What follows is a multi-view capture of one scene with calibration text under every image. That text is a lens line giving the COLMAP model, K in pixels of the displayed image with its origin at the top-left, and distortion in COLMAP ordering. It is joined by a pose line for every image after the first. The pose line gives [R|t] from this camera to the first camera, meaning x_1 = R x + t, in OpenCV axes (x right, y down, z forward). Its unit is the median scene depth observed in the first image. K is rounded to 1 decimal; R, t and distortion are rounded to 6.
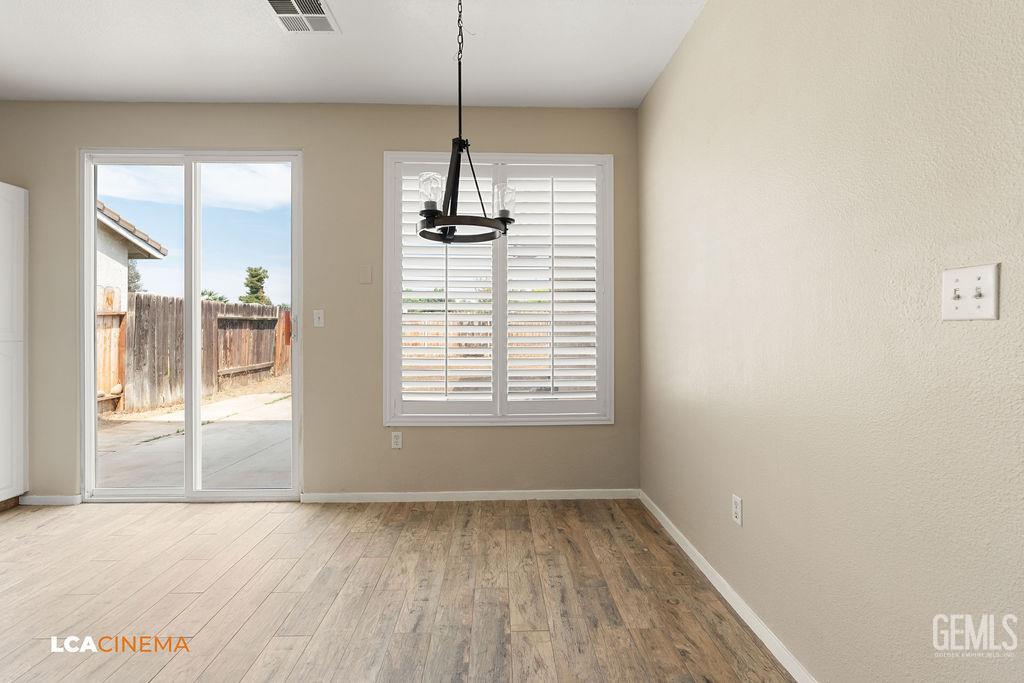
lens RADIAL K [[455.6, 0, 511.0], [0, 455.6, 331.6], [0, 0, 1]] dist [-0.004664, -0.000192]
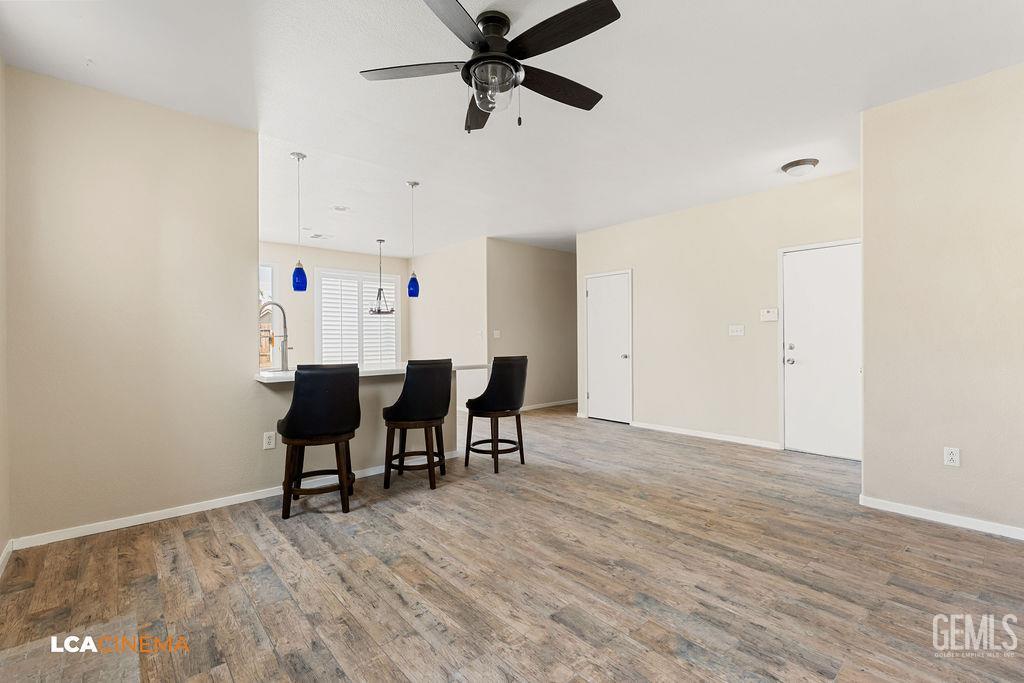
lens RADIAL K [[455.6, 0, 511.0], [0, 455.6, 331.6], [0, 0, 1]] dist [-0.004664, -0.000192]
pose [[0.769236, 0.006069, 0.638936, -0.484881], [0.007091, 0.999812, -0.018034, 0.001134], [-0.638925, 0.018403, 0.769049, -0.736532]]
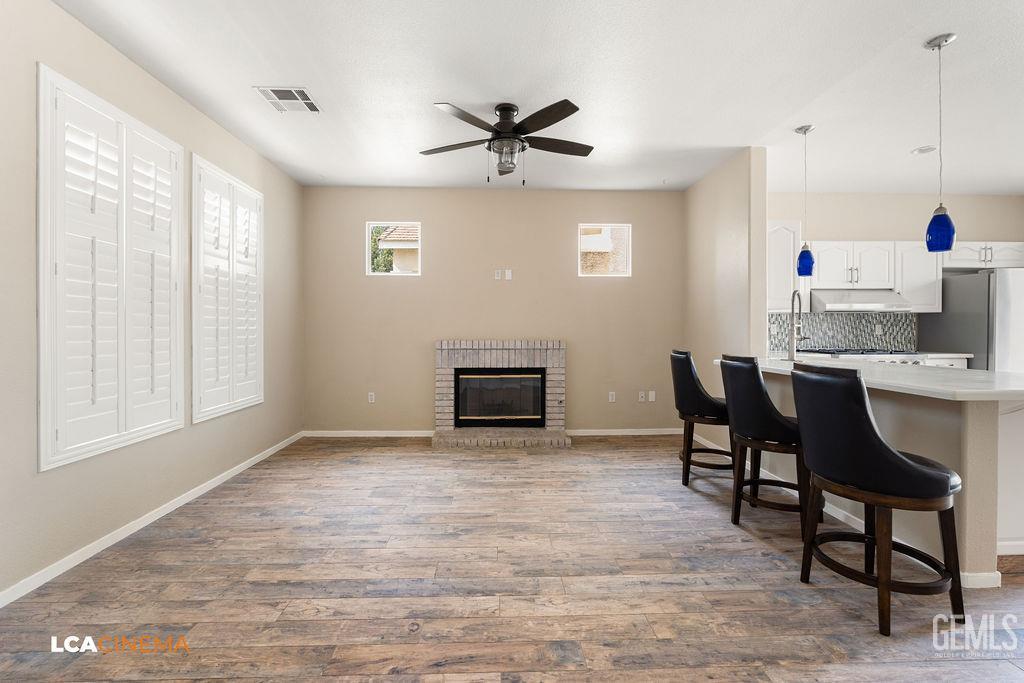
lens RADIAL K [[455.6, 0, 511.0], [0, 455.6, 331.6], [0, 0, 1]] dist [-0.004664, -0.000192]
pose [[0.005335, 0.004695, -0.999975, 0.213582], [-0.001002, 0.999988, 0.004690, -0.000355], [0.999985, 0.000977, 0.005340, -0.462944]]
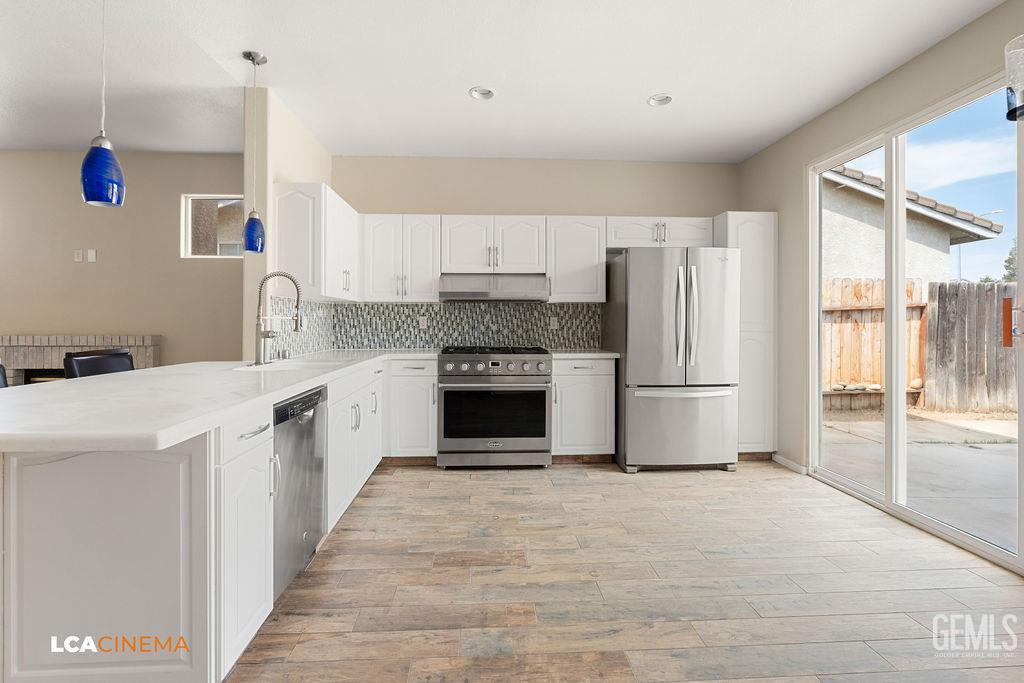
lens RADIAL K [[463.2, 0, 506.1], [0, 463.2, 320.7], [0, 0, 1]] dist [-0.005029, 0.000162]
pose [[0.018162, -0.002290, -0.999832, 0.096501], [-0.002510, 0.999994, -0.002336, -0.002454], [0.999832, 0.002552, 0.018156, 0.104420]]
